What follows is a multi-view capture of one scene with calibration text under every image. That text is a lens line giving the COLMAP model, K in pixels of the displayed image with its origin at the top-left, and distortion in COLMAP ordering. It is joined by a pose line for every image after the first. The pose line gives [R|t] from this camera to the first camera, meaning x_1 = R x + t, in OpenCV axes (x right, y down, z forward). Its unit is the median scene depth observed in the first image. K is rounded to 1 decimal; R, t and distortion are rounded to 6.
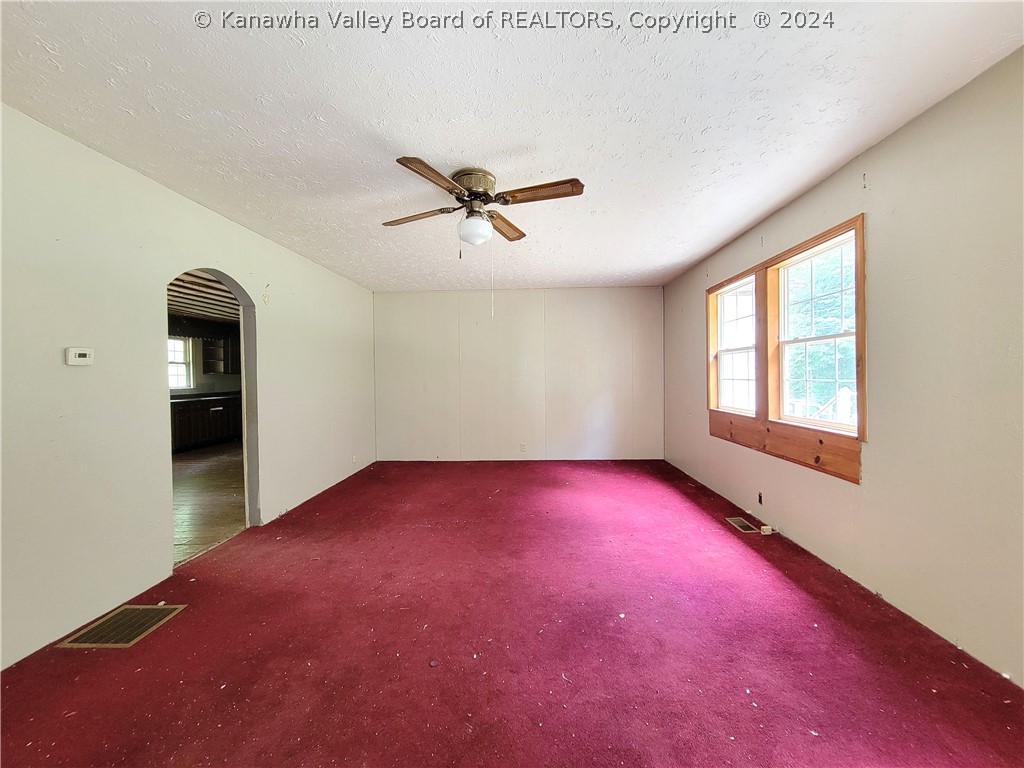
lens RADIAL K [[408.1, 0, 513.7], [0, 408.1, 380.1], [0, 0, 1]] dist [0.001648, 0.000083]
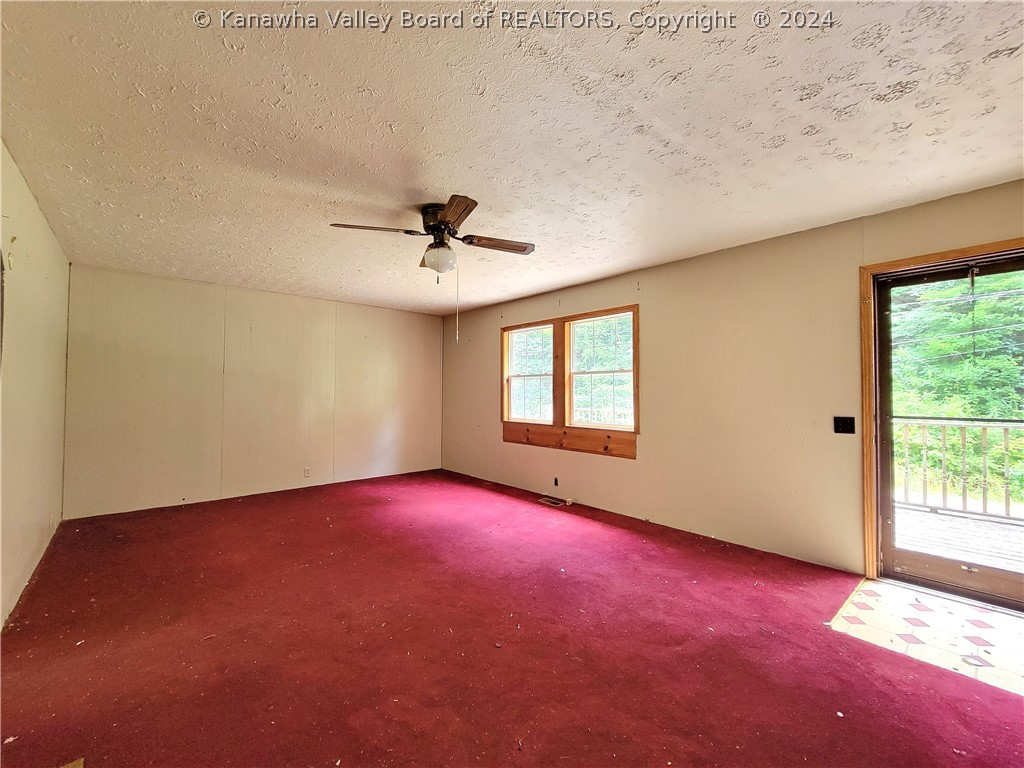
lens RADIAL K [[406.3, 0, 512.0], [0, 406.3, 384.0], [0, 0, 1]] dist [-0.000507, -0.000131]
pose [[0.734236, 0.027888, 0.678321, -0.592505], [-0.004148, 0.999322, -0.036595, 0.003181], [-0.678881, 0.024056, 0.733854, 0.075626]]
